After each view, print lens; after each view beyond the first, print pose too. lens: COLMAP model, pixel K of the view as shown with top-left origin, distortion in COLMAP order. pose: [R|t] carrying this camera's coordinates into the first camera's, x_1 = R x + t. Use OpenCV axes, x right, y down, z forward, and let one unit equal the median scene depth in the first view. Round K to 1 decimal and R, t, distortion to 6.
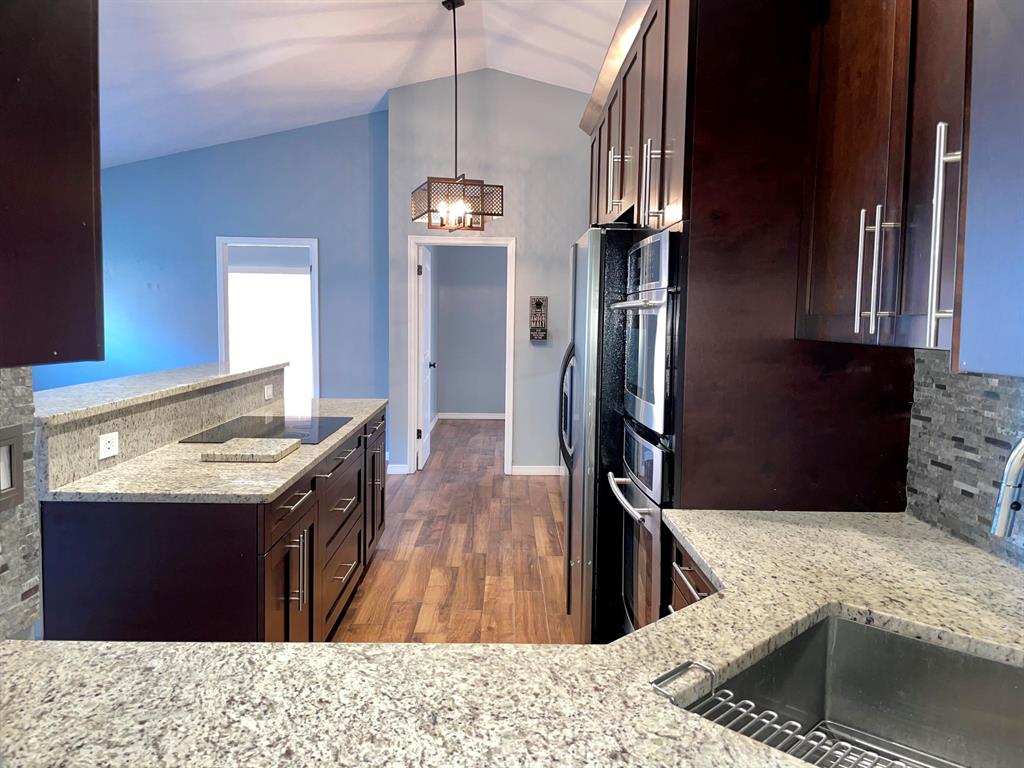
lens RADIAL K [[782.2, 0, 515.3], [0, 782.2, 378.7], [0, 0, 1]] dist [0.096194, -0.134957]
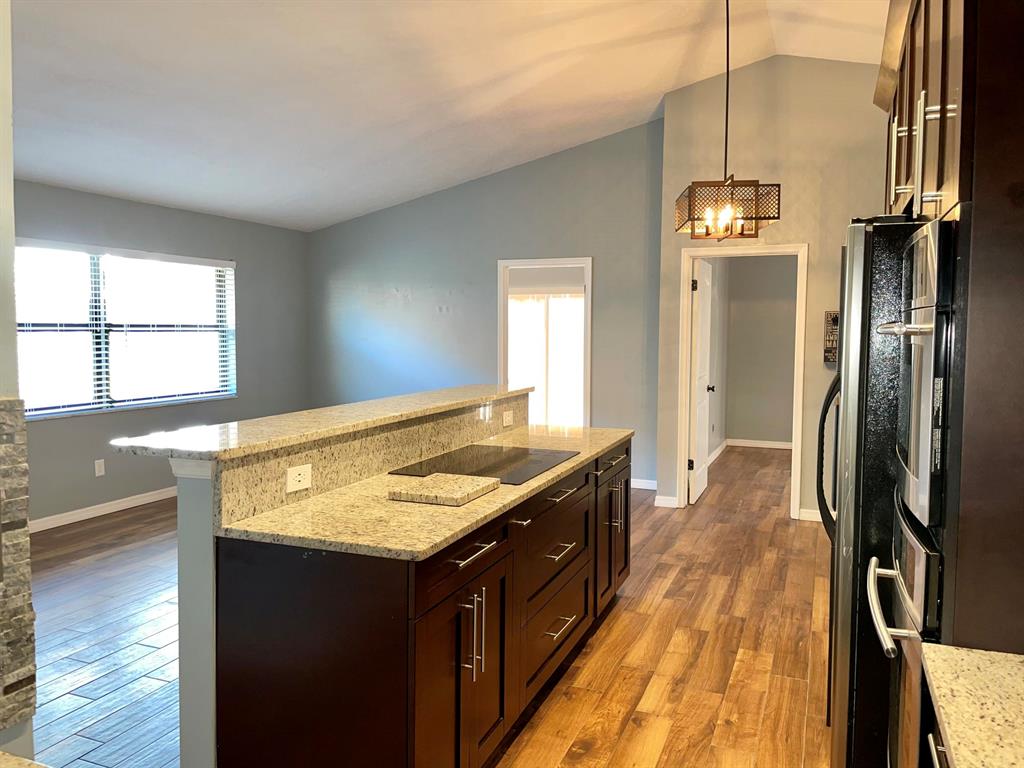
lens RADIAL K [[782.2, 0, 515.3], [0, 782.2, 378.7], [0, 0, 1]] dist [0.096194, -0.134957]
pose [[0.923663, 0.015949, -0.382874, 0.056042], [-0.023505, 0.999610, -0.015063, -0.016353], [0.382484, 0.022913, 0.923678, 0.112755]]
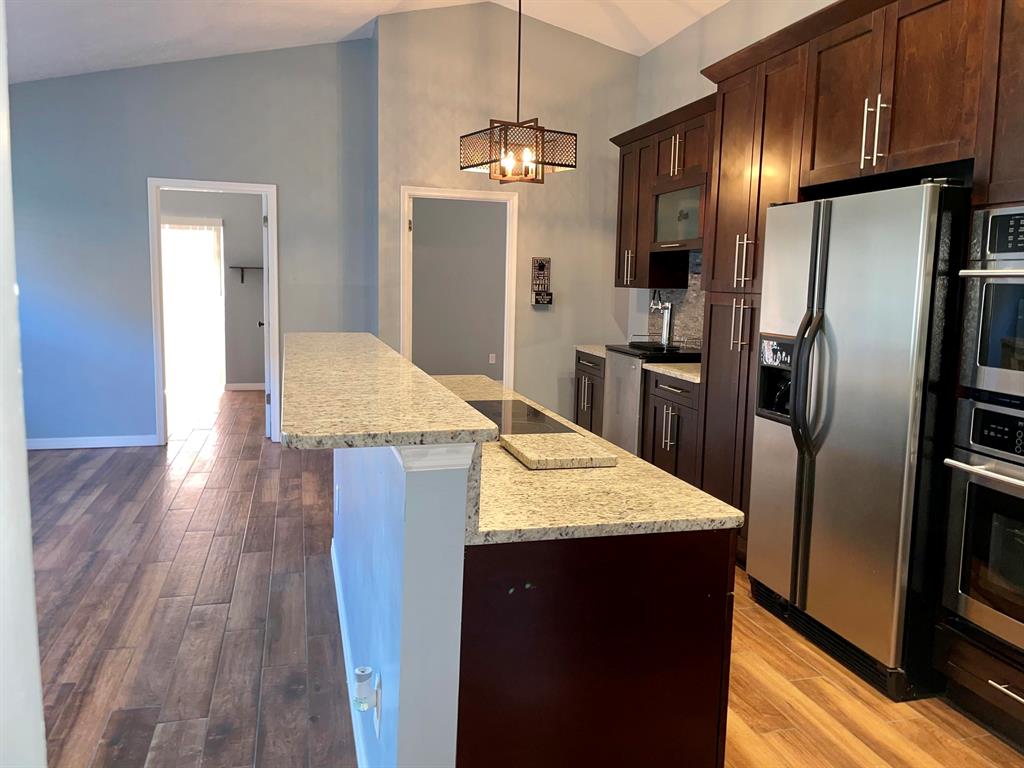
lens RADIAL K [[778.9, 0, 517.7], [0, 778.9, 371.6], [0, 0, 1]] dist [0.095097, -0.124748]
pose [[0.966078, -0.021240, 0.257377, -0.350082], [0.010511, 0.999020, 0.042990, -0.014616], [-0.258038, -0.038826, 0.965354, 0.154554]]
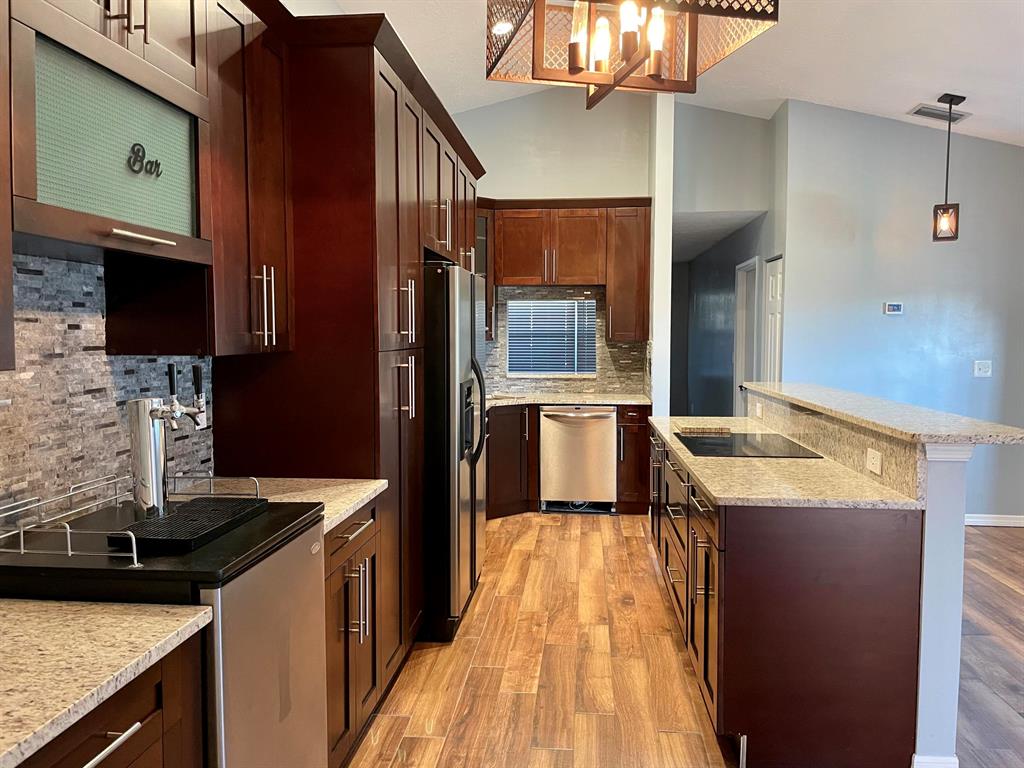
lens RADIAL K [[782.2, 0, 515.3], [0, 782.2, 378.7], [0, 0, 1]] dist [0.096194, -0.134957]
pose [[-0.994373, -0.021304, 0.103772, -0.080397], [-0.006439, 0.989913, 0.141533, -0.129875], [-0.105740, 0.140068, -0.984479, 1.543083]]
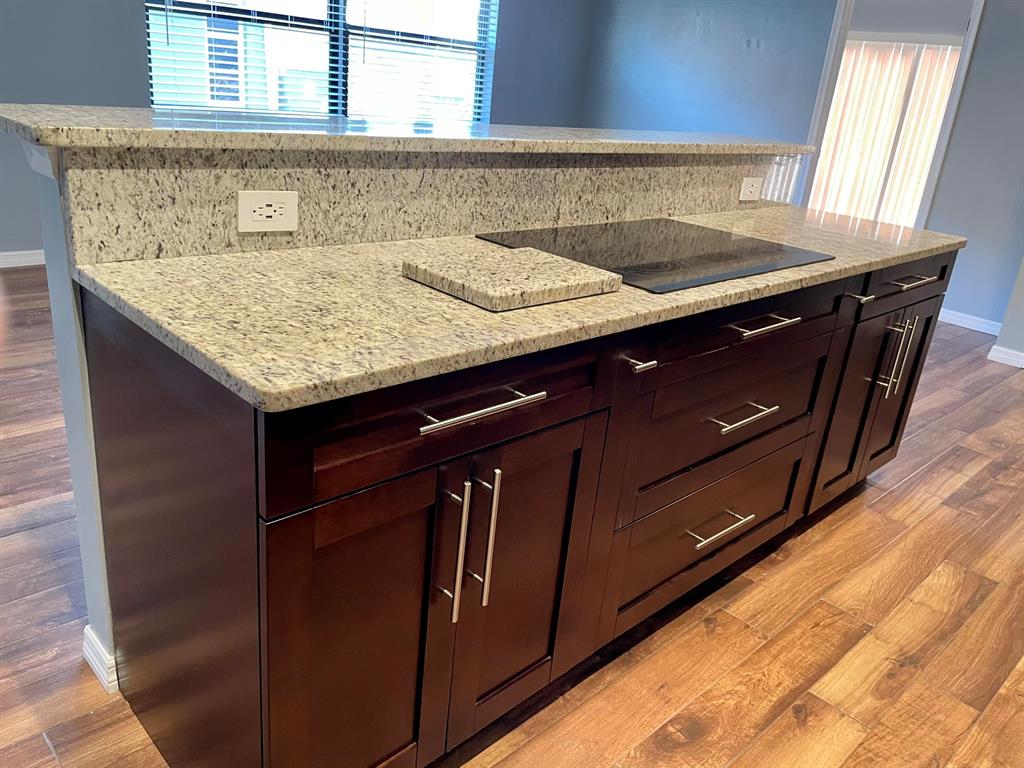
lens RADIAL K [[782.2, 0, 515.3], [0, 782.2, 378.7], [0, 0, 1]] dist [0.096194, -0.134957]
pose [[0.681803, 0.309955, -0.662626, 0.017004], [-0.145385, 0.945144, 0.292516, 0.002331], [0.716944, -0.103102, 0.689465, 0.395439]]
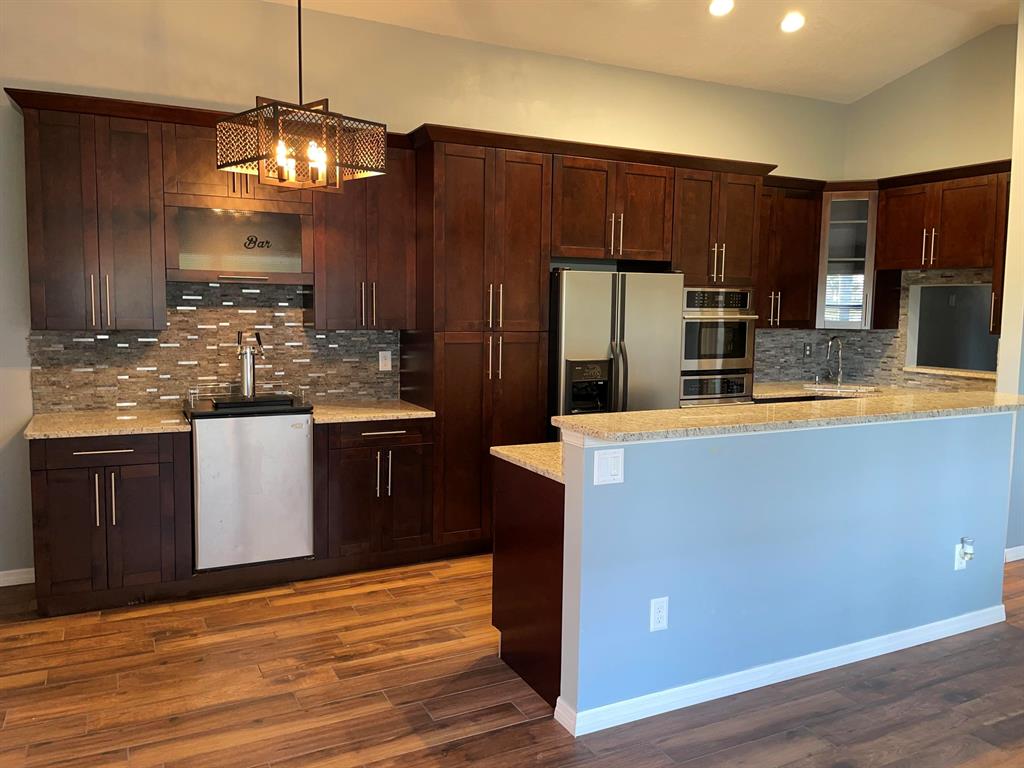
lens RADIAL K [[782.2, 0, 515.3], [0, 782.2, 378.7], [0, 0, 1]] dist [0.096194, -0.134957]
pose [[-0.438801, -0.105094, 0.892417, -0.817781], [0.053012, 0.988380, 0.142461, -0.139319], [-0.897019, 0.109821, -0.428131, 1.288937]]
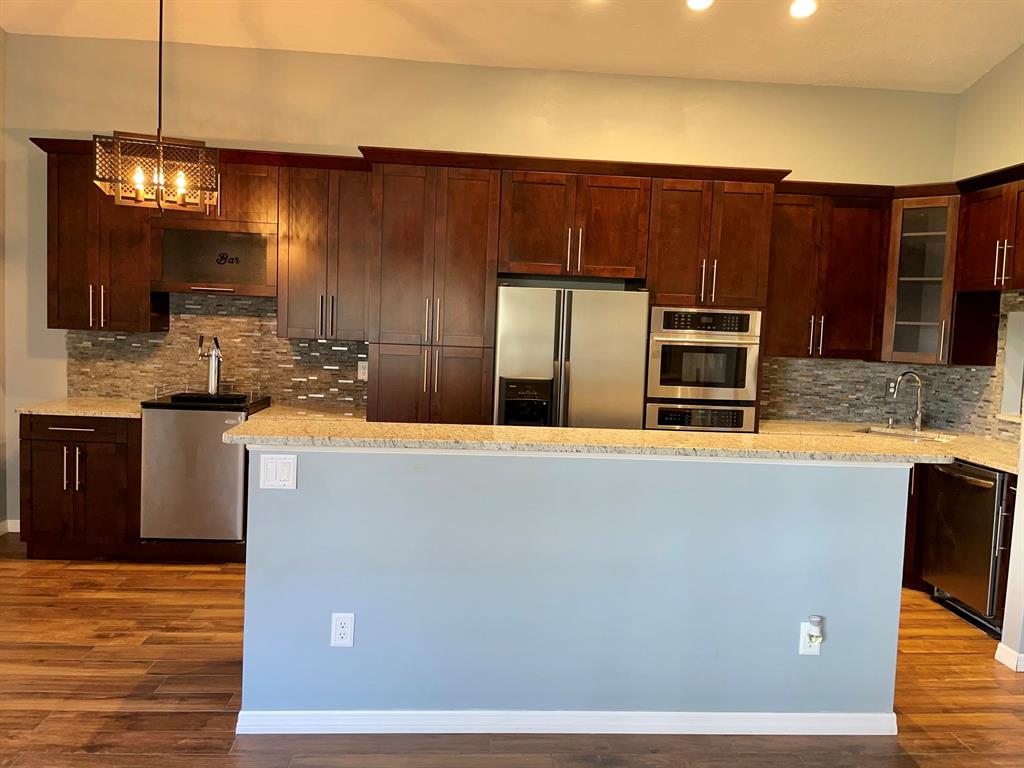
lens RADIAL K [[782.2, 0, 515.3], [0, 782.2, 378.7], [0, 0, 1]] dist [0.096194, -0.134957]
pose [[-0.056650, -0.088257, 0.994486, -0.926886], [0.039491, 0.995108, 0.090562, -0.102848], [-0.997613, 0.044403, -0.052887, 0.829600]]
